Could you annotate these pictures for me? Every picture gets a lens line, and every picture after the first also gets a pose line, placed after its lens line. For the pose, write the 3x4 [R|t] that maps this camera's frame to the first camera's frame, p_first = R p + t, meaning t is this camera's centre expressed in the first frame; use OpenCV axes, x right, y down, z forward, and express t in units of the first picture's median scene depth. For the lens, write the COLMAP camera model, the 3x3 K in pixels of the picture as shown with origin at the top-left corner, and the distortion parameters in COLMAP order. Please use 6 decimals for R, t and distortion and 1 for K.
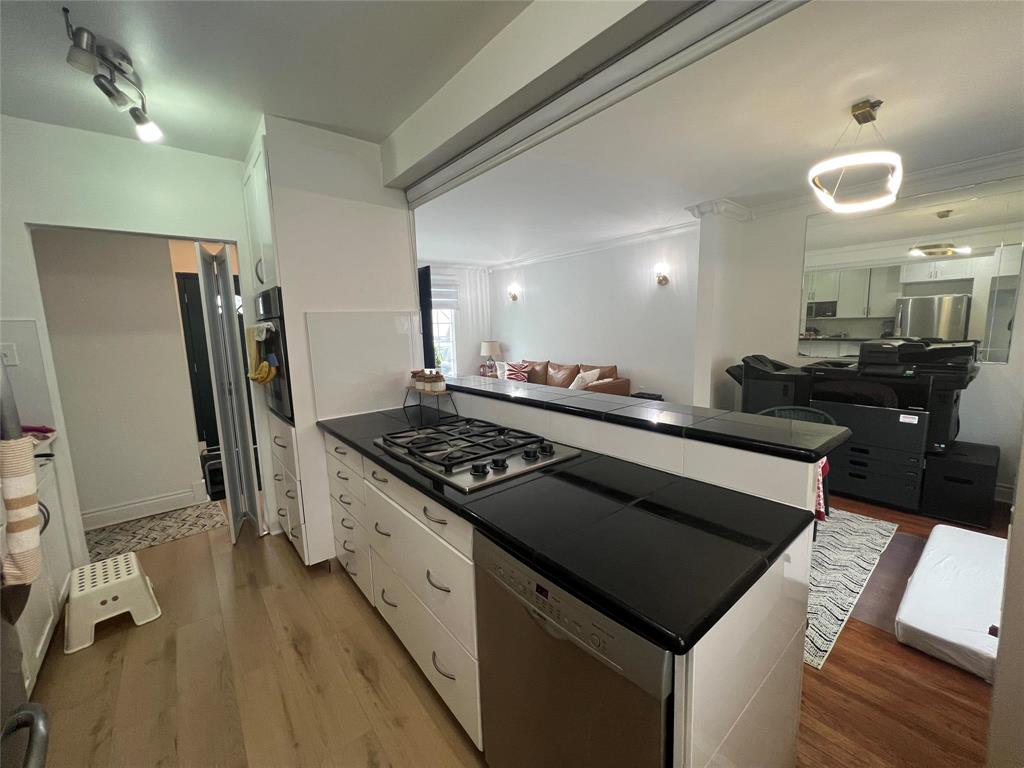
lens RADIAL K [[411.4, 0, 509.1], [0, 411.4, 381.7], [0, 0, 1]] dist [-0.000653, -0.000085]
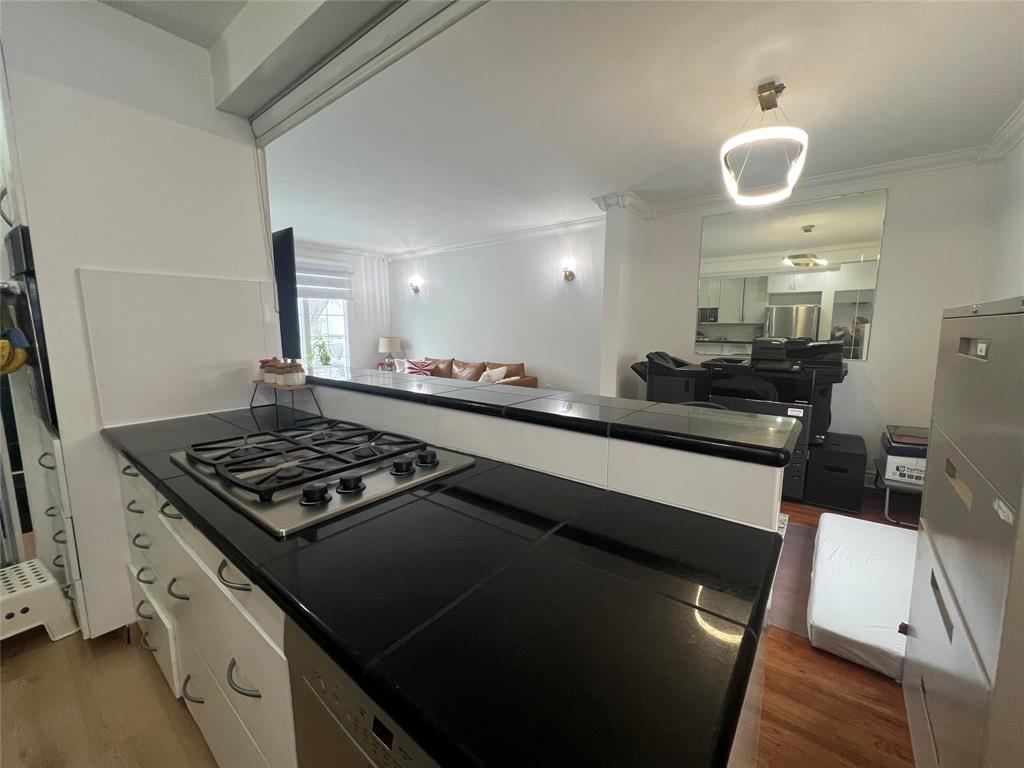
lens RADIAL K [[411.4, 0, 509.1], [0, 411.4, 381.7], [0, 0, 1]] dist [-0.000653, -0.000085]
pose [[0.976346, -0.001529, 0.216209, 0.041199], [0.002872, 0.999978, -0.005901, 0.018271], [-0.216196, 0.006382, 0.976329, 0.144077]]
